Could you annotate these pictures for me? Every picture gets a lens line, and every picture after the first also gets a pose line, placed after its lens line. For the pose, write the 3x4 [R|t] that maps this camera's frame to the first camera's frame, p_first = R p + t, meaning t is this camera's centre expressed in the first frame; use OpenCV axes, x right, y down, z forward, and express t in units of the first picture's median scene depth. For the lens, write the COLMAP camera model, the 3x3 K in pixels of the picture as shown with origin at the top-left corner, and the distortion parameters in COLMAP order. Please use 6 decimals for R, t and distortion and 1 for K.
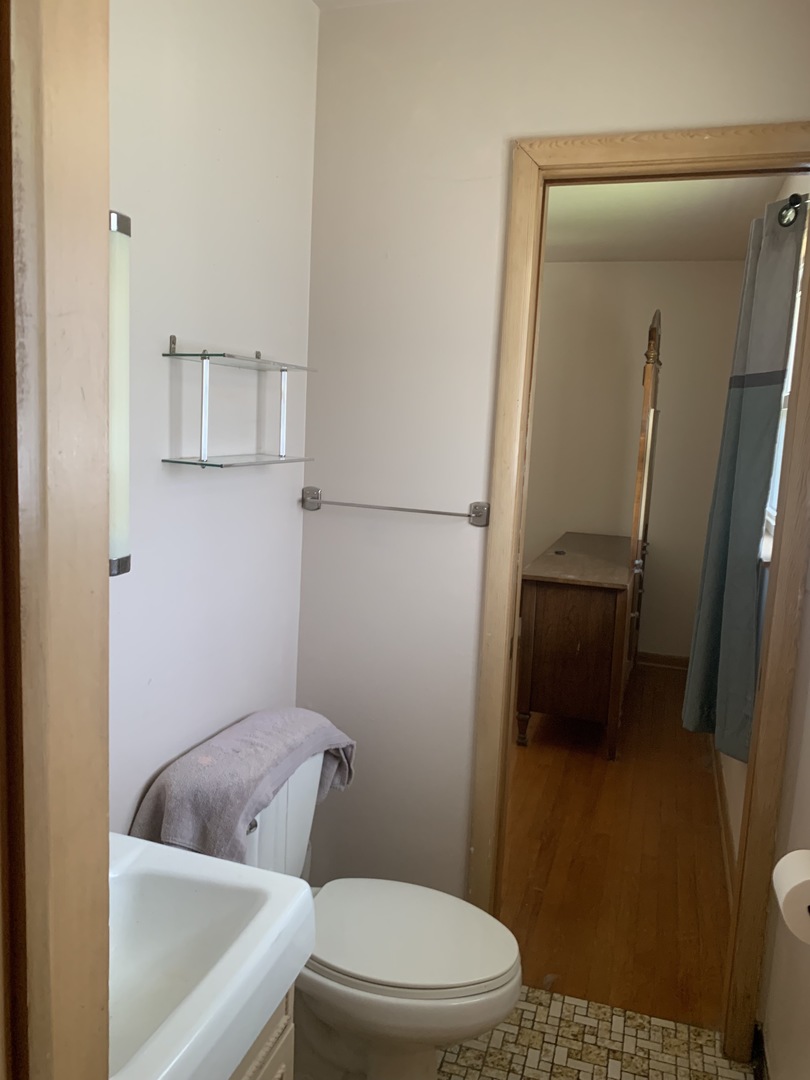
lens RADIAL K [[806.1, 0, 379.7], [0, 806.1, 538.6], [0, 0, 1]] dist [0.035196, -0.049926]
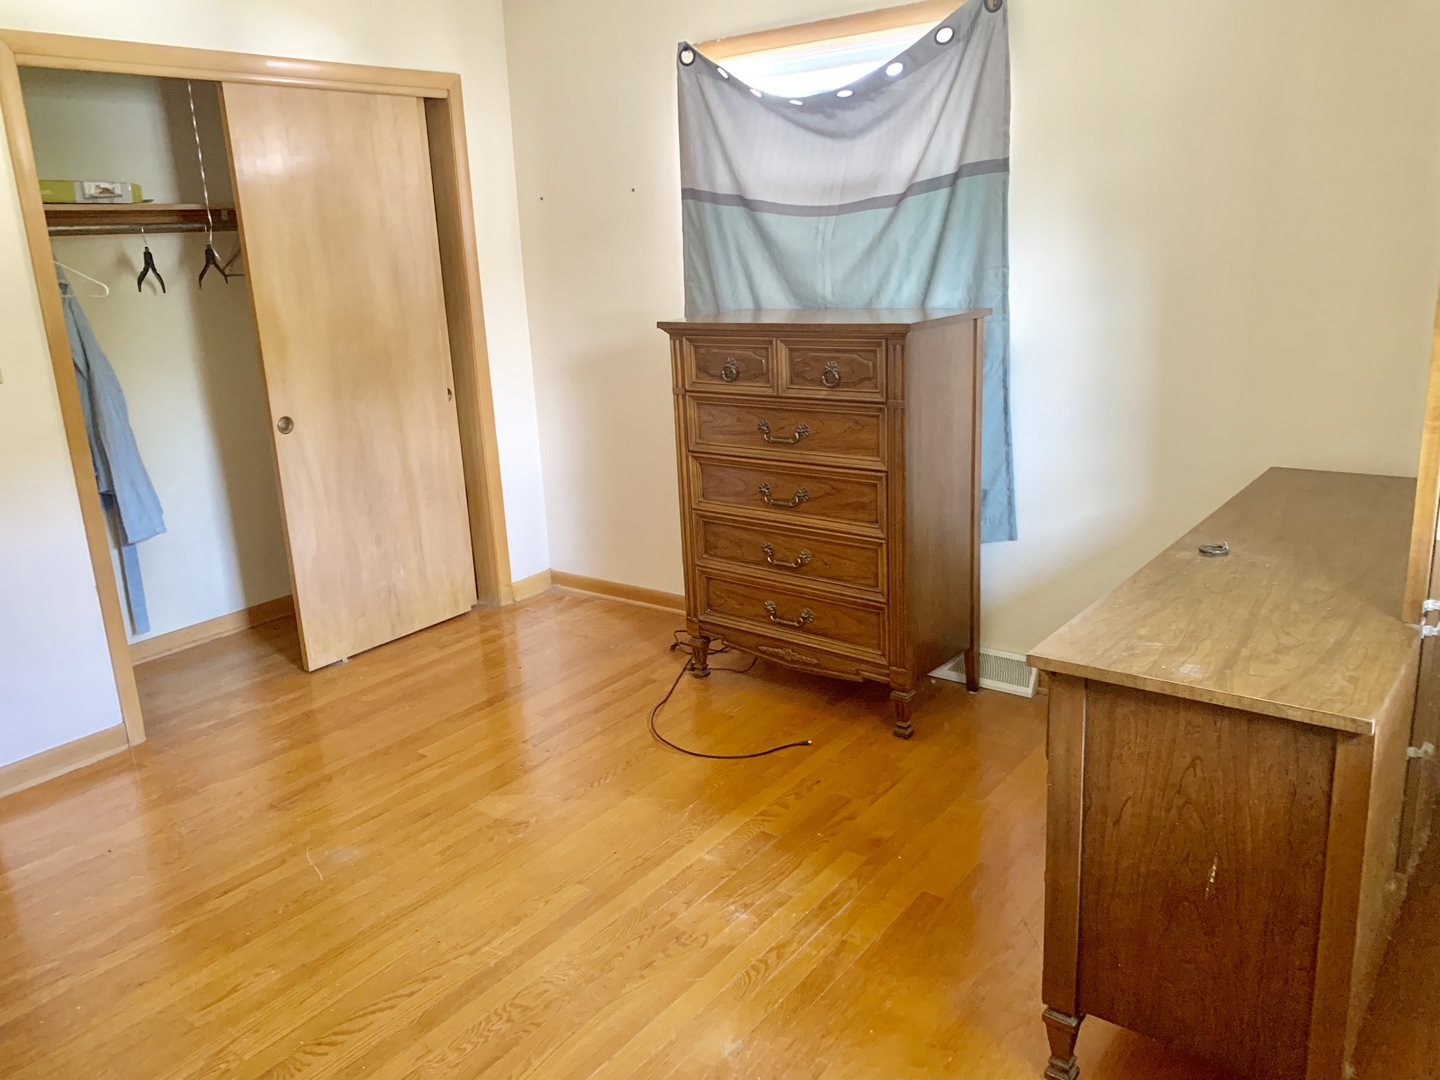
lens RADIAL K [[1074.8, 0, 712.8], [0, 1074.8, 542.0], [0, 0, 1]] dist [0.035196, -0.049926]
pose [[0.944547, -0.005545, -0.328328, 0.369123], [0.044362, 0.992846, 0.110854, -0.120809], [0.325365, -0.119272, 0.938036, 0.971694]]
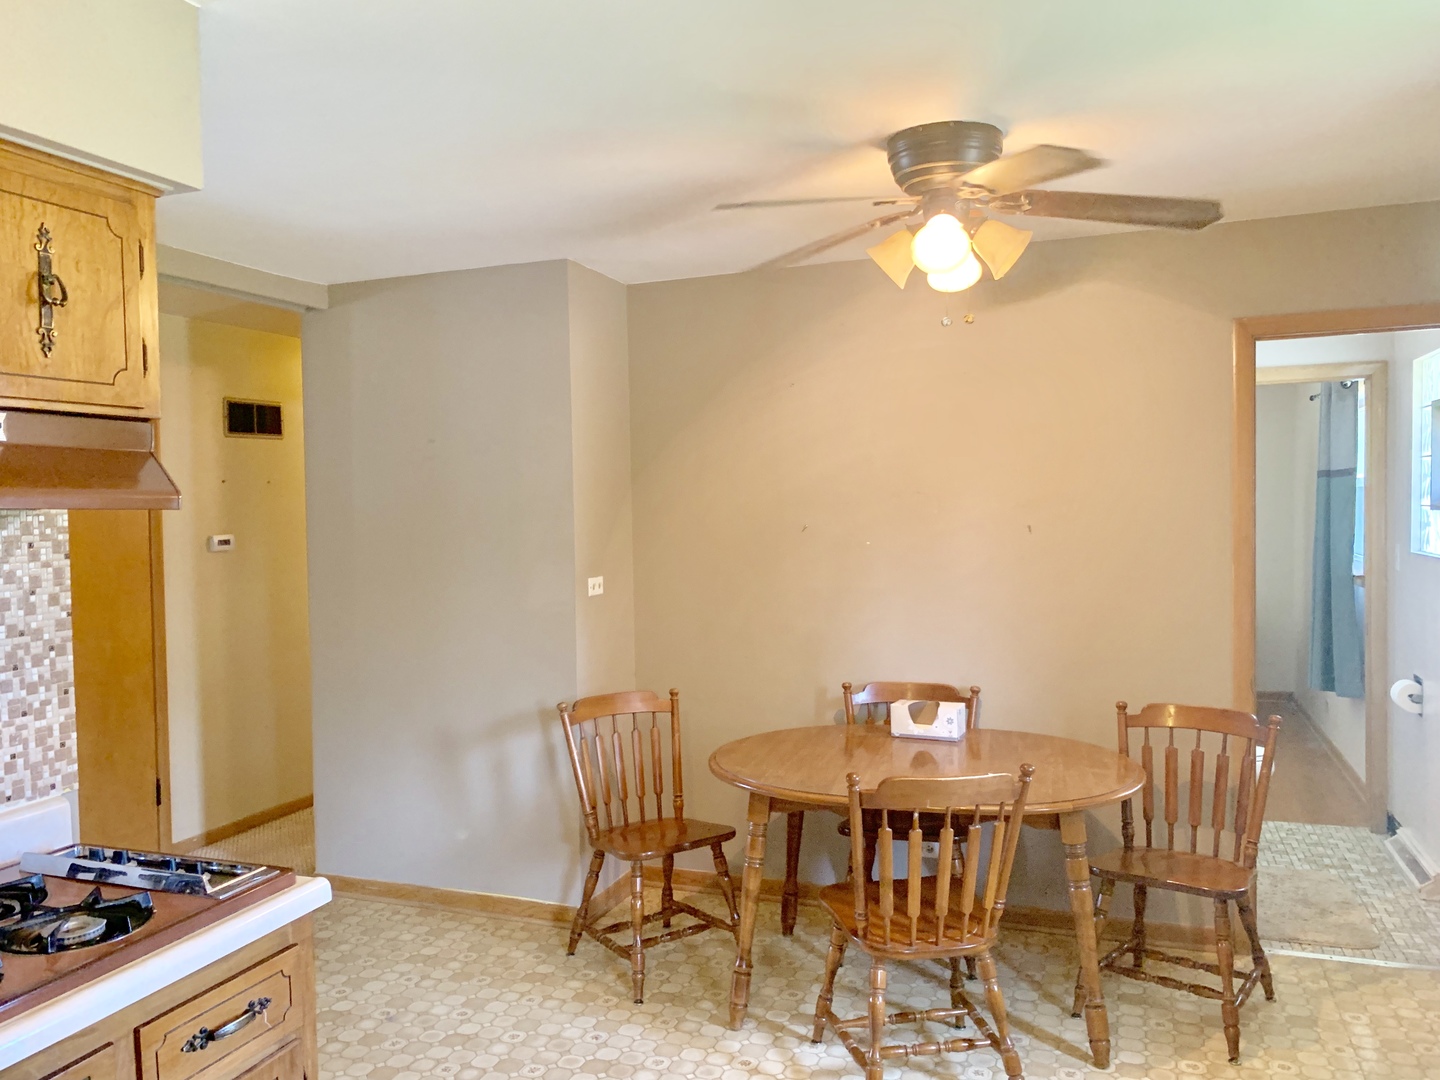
lens RADIAL K [[1074.8, 0, 712.8], [0, 1074.8, 542.0], [0, 0, 1]] dist [0.035196, -0.049926]
pose [[0.997495, -0.060828, -0.036094, -0.948681], [0.056529, 0.992315, -0.110072, 0.153456], [0.042512, 0.107756, 0.993268, -1.596753]]
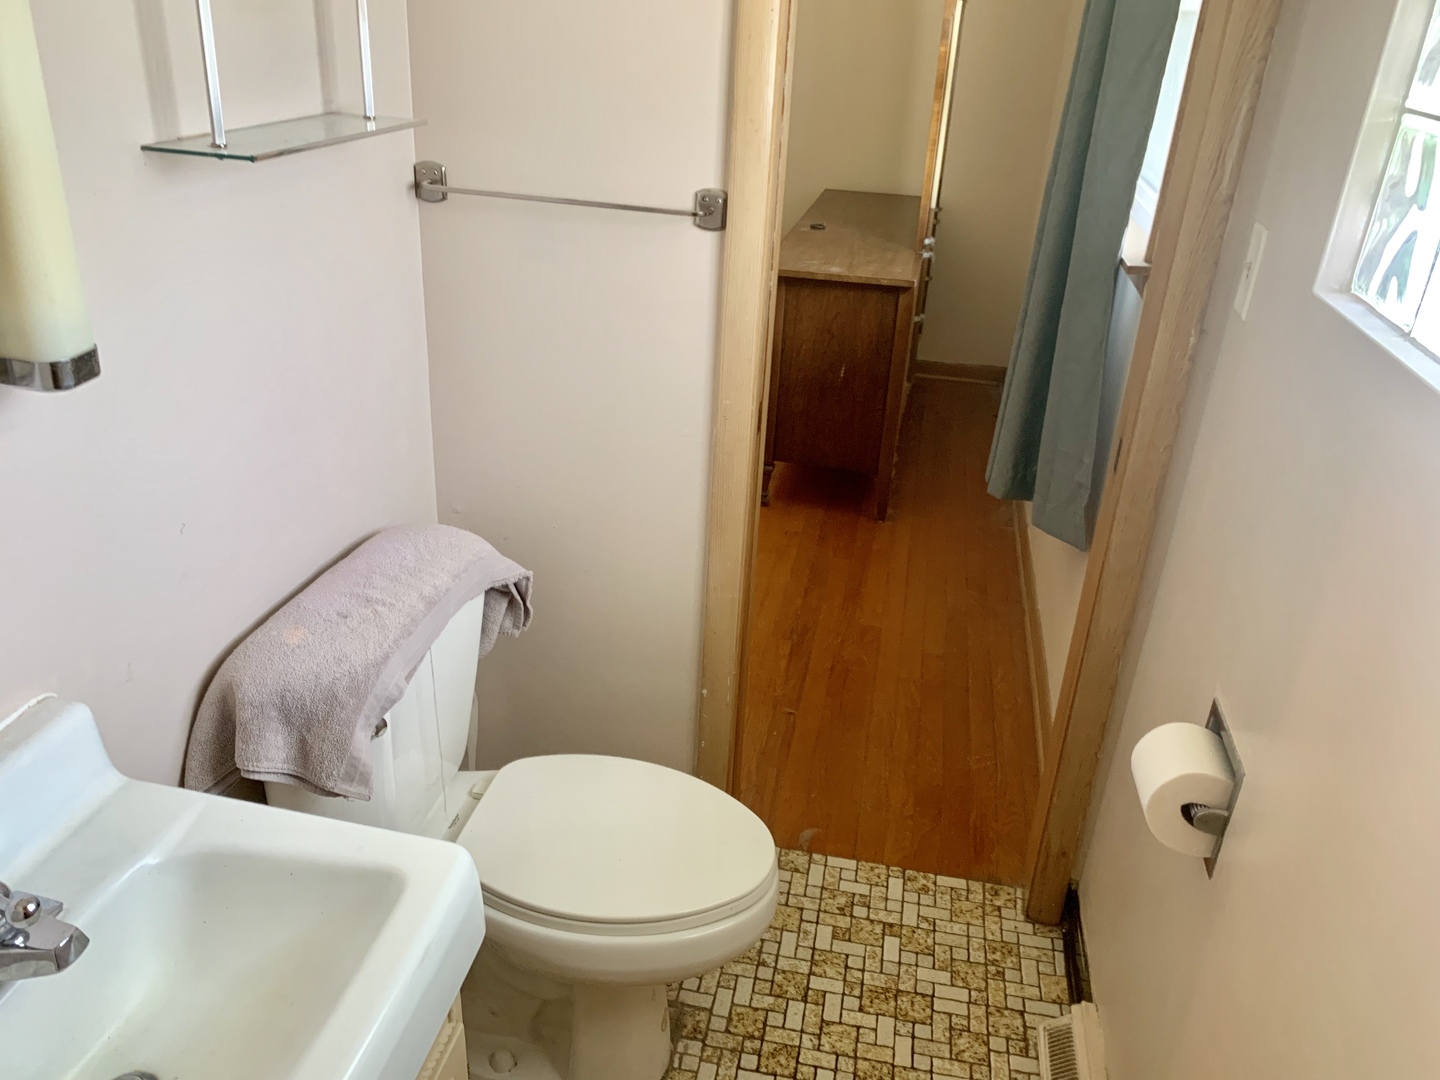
lens RADIAL K [[1091.1, 0, 697.3], [0, 1091.1, 520.8], [0, 0, 1]] dist [0.067158, -0.202603]
pose [[0.991661, -0.054352, 0.116849, 0.002985], [0.017155, 0.954316, 0.298307, -0.053519], [-0.127724, -0.293815, 0.947290, 0.137732]]
